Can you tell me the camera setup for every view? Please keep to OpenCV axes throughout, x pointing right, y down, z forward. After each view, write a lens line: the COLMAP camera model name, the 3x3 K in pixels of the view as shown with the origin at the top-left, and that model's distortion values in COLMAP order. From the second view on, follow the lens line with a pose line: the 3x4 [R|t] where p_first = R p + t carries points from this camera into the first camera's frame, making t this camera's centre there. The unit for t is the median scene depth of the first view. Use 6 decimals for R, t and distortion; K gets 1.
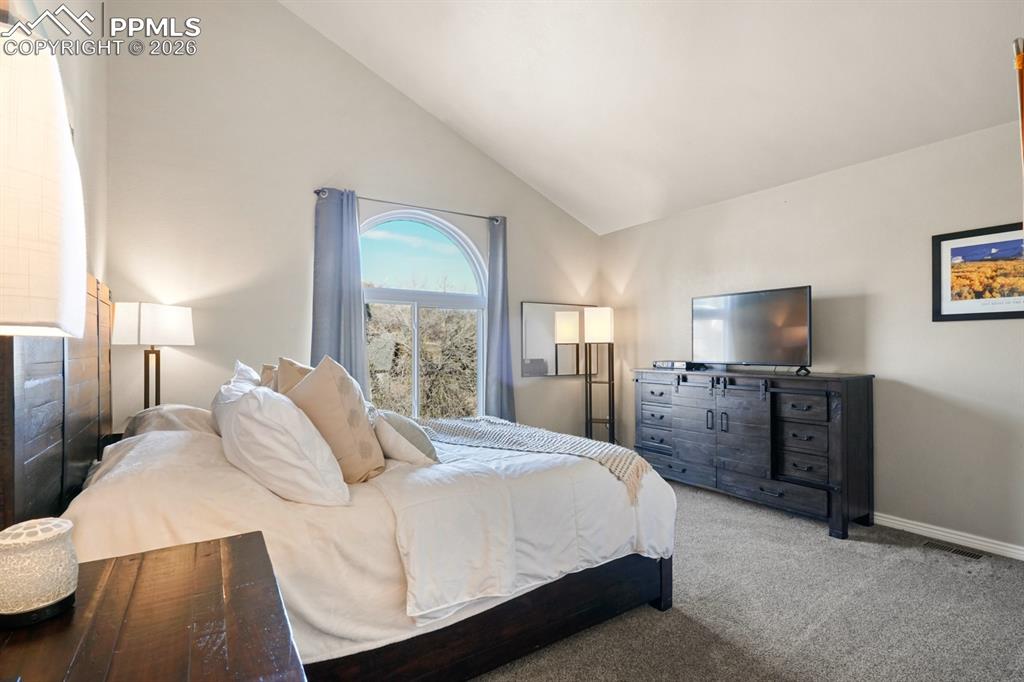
lens RADIAL K [[497.8, 0, 512.0], [0, 497.8, 341.0], [0, 0, 1]] dist [-0.046629, 0.011267]
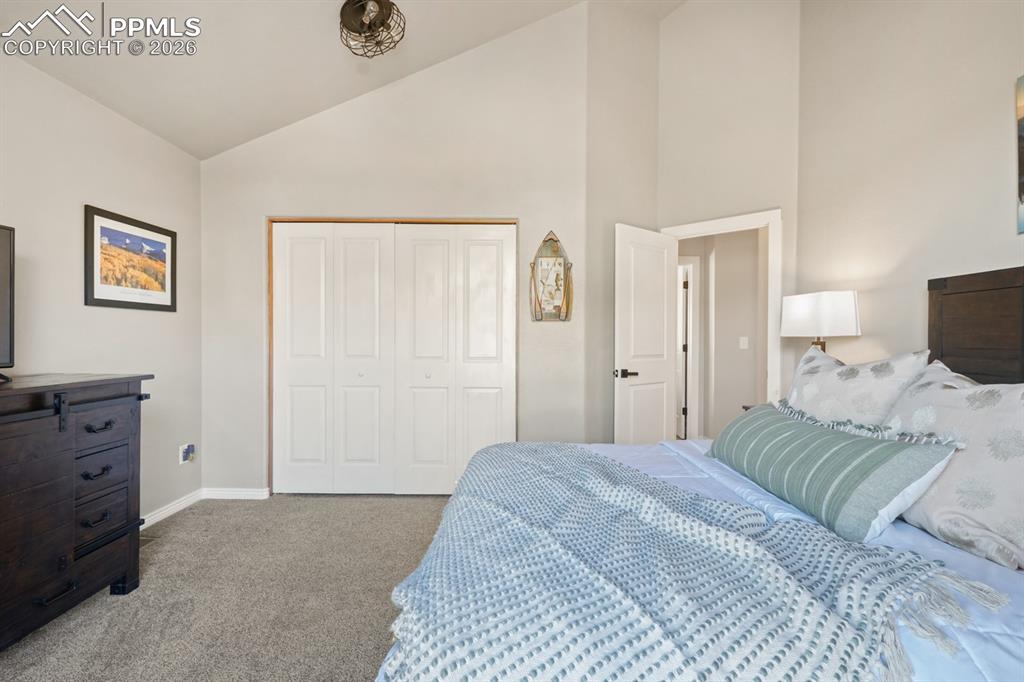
lens RADIAL K [[497.8, 0, 512.0], [0, 497.8, 341.0], [0, 0, 1]] dist [-0.046629, 0.011267]
pose [[-0.836852, -0.005384, 0.547403, -0.235154], [-0.011129, 0.999912, -0.007180, 0.021693], [-0.547316, -0.012100, -0.836839, 1.368578]]
